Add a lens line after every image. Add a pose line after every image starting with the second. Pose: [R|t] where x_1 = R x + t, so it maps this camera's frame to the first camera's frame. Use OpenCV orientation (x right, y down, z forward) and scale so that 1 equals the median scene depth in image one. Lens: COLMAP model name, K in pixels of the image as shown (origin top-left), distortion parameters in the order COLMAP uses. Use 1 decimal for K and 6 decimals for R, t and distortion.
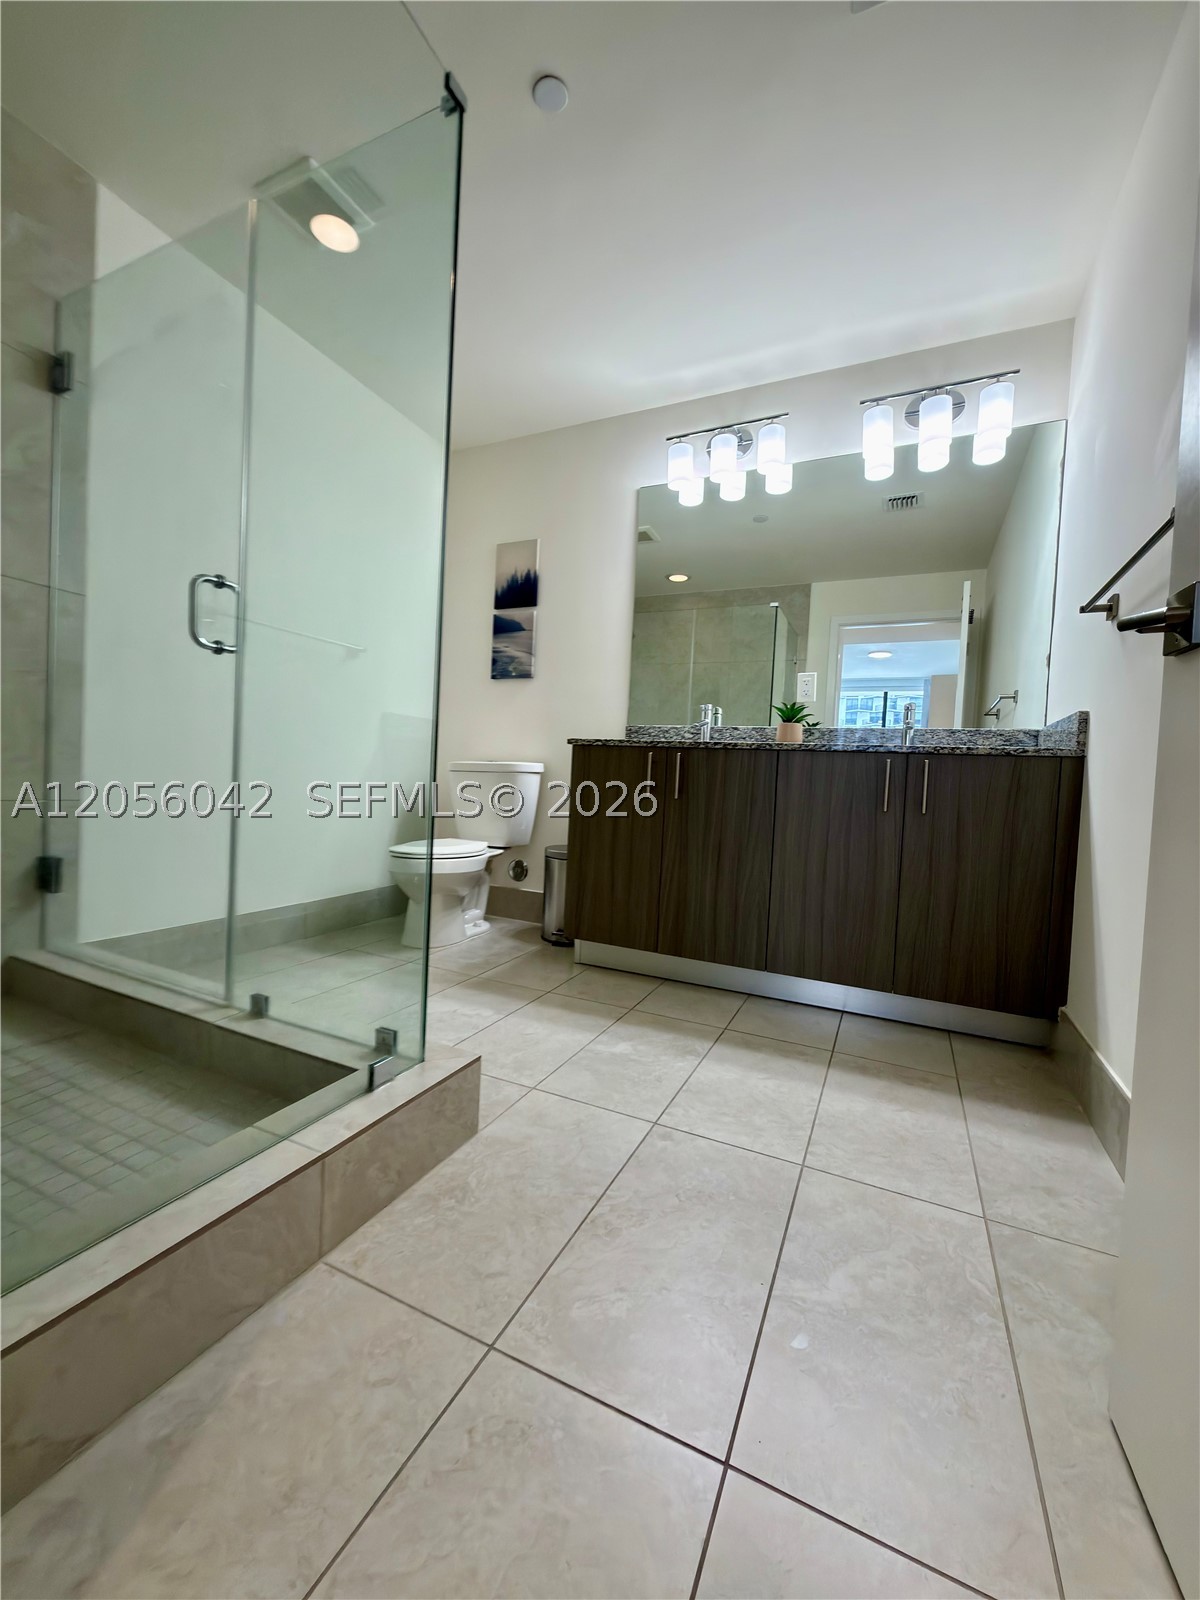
lens RADIAL K [[639.9, 0, 600.0], [0, 639.9, 801.7], [0, 0, 1]] dist [-0.001392, -0.000179]
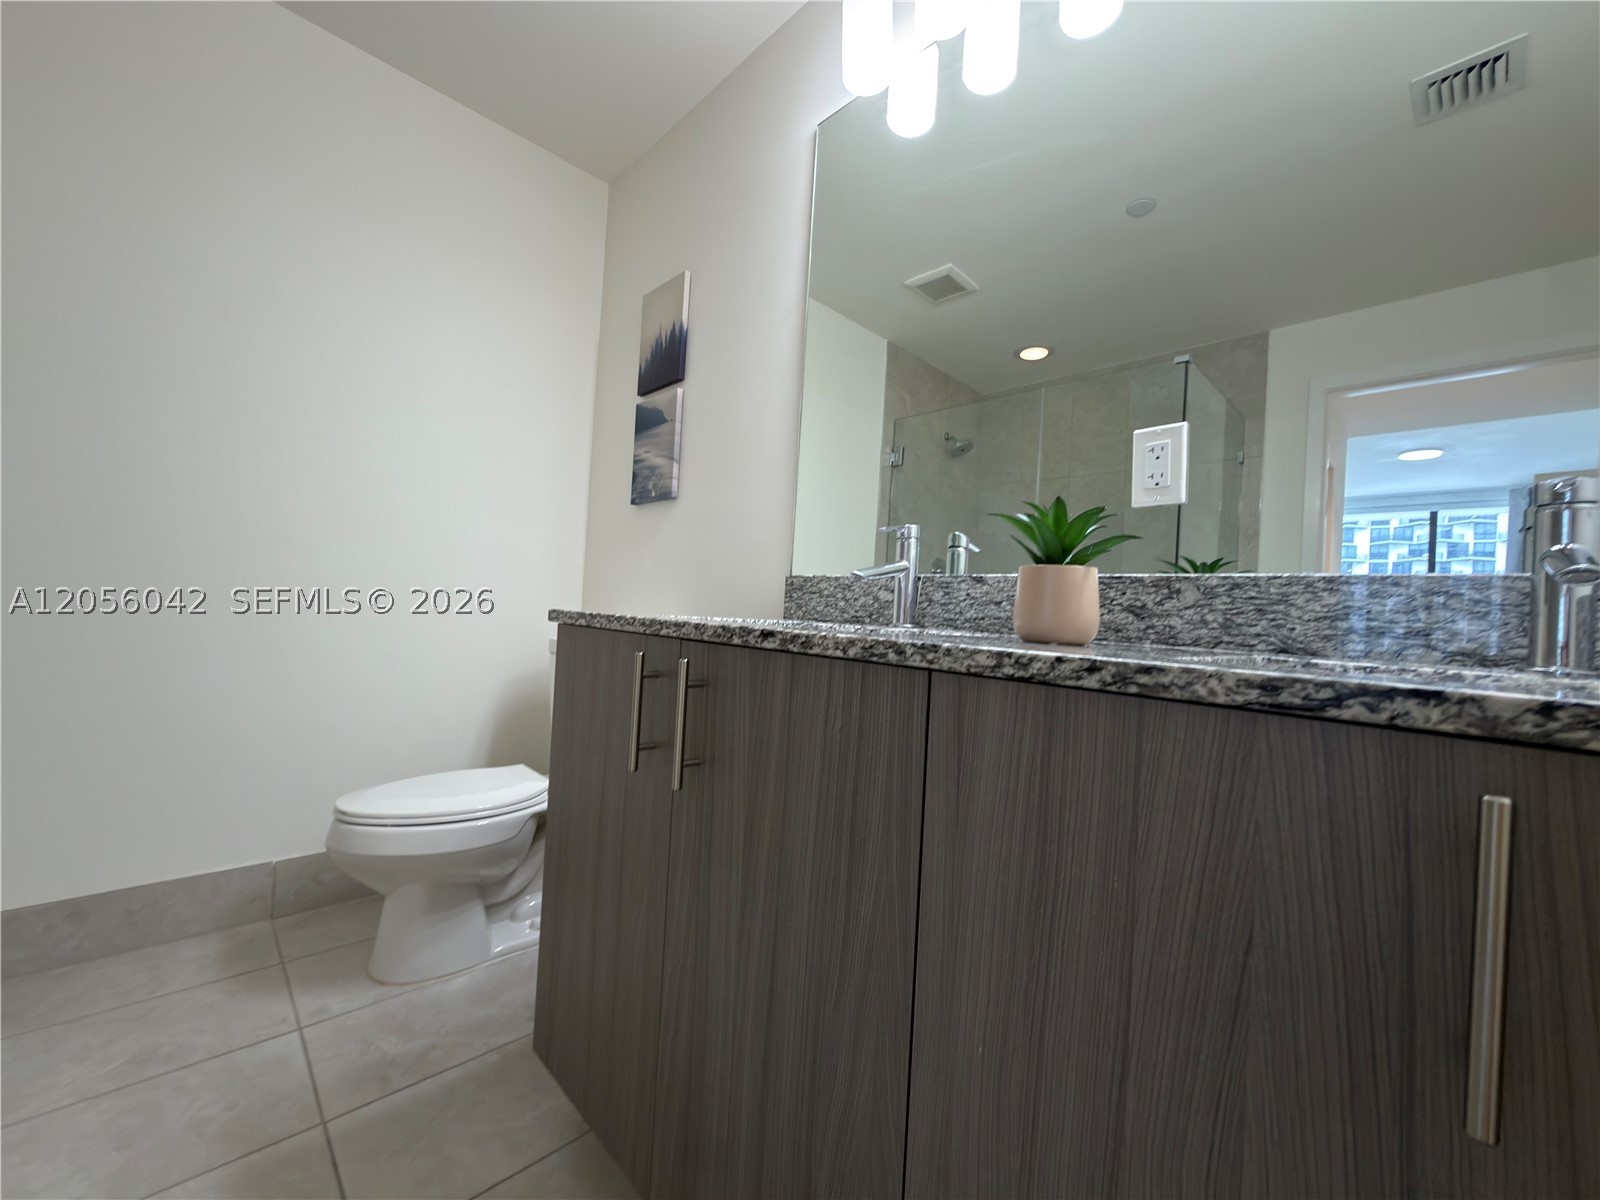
lens RADIAL K [[639.9, 0, 796.4], [0, 639.9, 601.5], [0, 0, 1]] dist [-0.001392, -0.000179]
pose [[0.933244, -0.002518, -0.359236, 0.213841], [-0.022559, 0.997591, -0.065597, -0.059648], [0.358535, 0.069322, 0.930939, 0.484737]]
